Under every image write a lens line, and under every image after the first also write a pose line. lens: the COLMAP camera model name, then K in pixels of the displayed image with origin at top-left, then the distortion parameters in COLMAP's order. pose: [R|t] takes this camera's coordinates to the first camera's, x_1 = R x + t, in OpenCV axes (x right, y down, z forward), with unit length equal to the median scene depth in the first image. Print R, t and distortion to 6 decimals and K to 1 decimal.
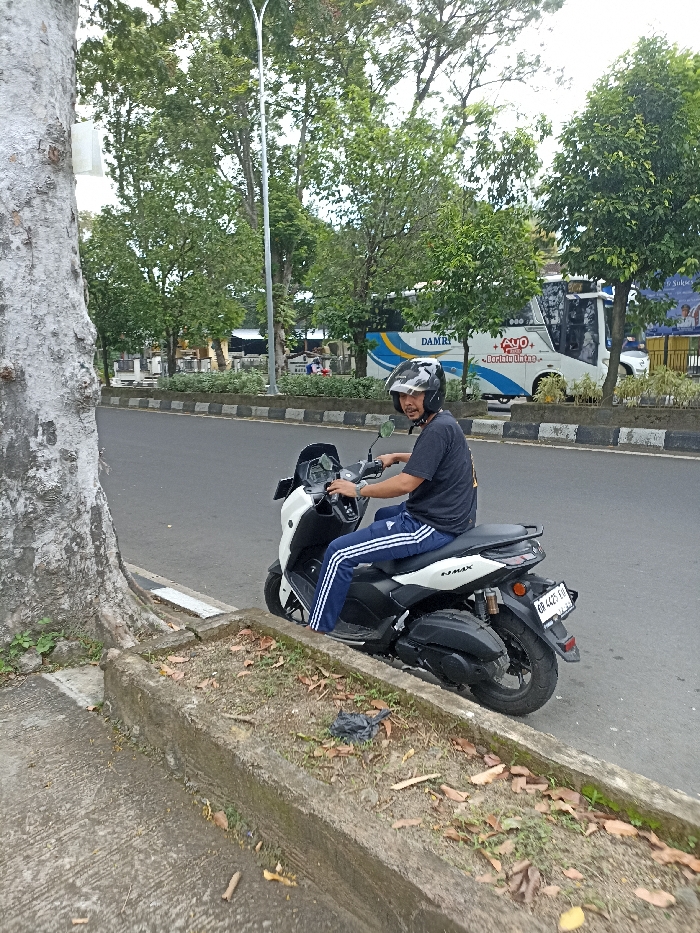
lens RADIAL K [[698.1, 0, 352.2], [0, 698.1, 461.7], [0, 0, 1]] dist [0.001810, -0.001655]
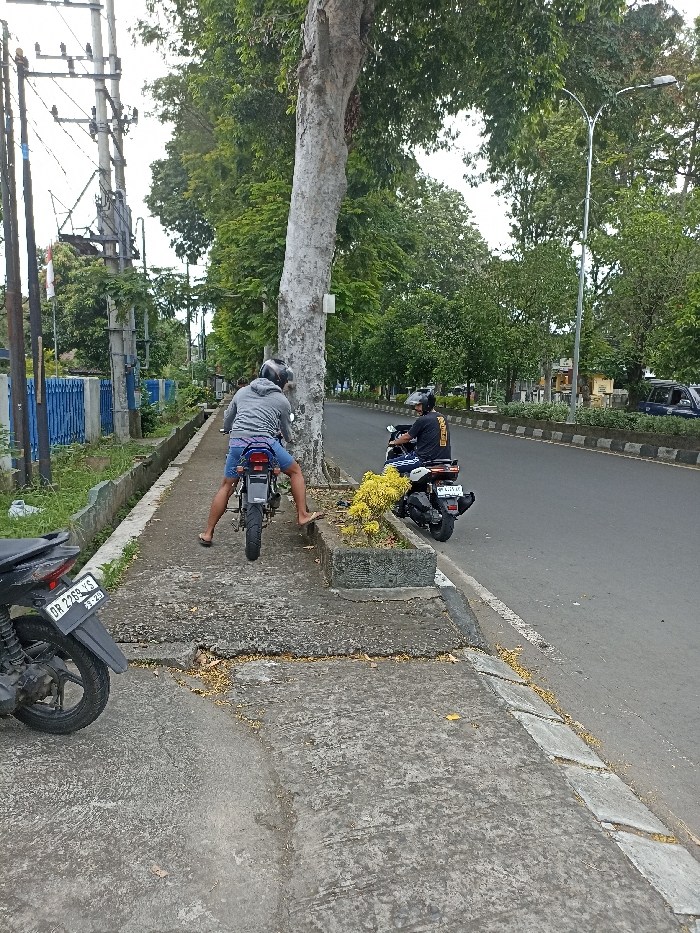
lens RADIAL K [[691.2, 0, 345.5], [0, 691.2, 469.0], [0, 0, 1]] dist [0.006310, 0.002174]
pose [[0.826156, 0.112836, -0.552027, 0.250693], [-0.132912, 0.991121, 0.003673, 0.032644], [0.547540, 0.070336, 0.833818, -0.231425]]
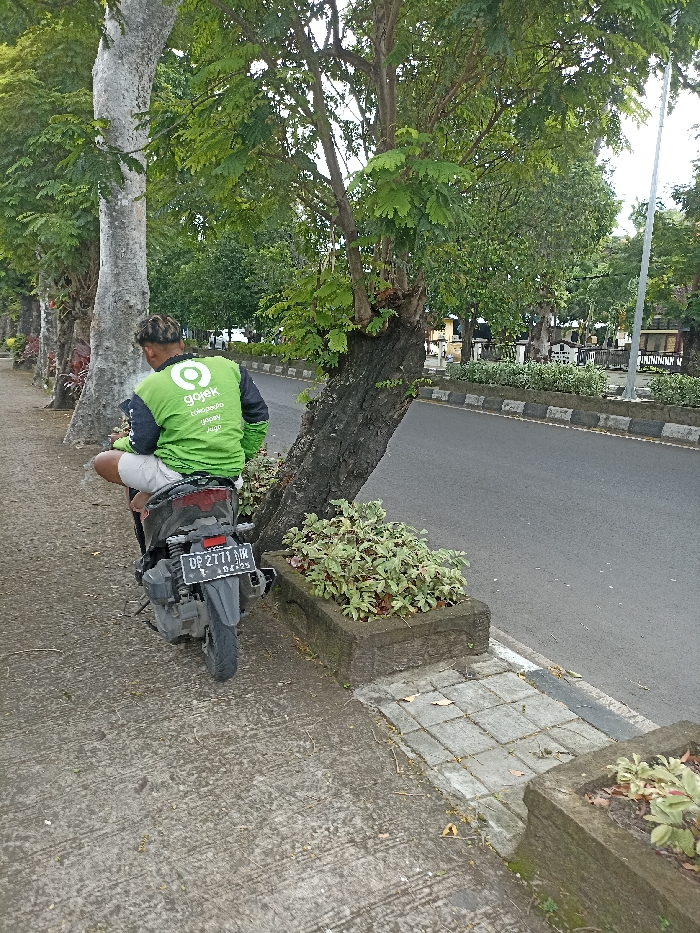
lens RADIAL K [[691.2, 0, 345.5], [0, 691.2, 469.0], [0, 0, 1]] dist [0.006310, 0.002174]
pose [[0.962474, 0.105269, -0.250124, -0.224464], [-0.096016, 0.994176, 0.048945, -0.031287], [0.253819, -0.023092, 0.966976, 0.217959]]
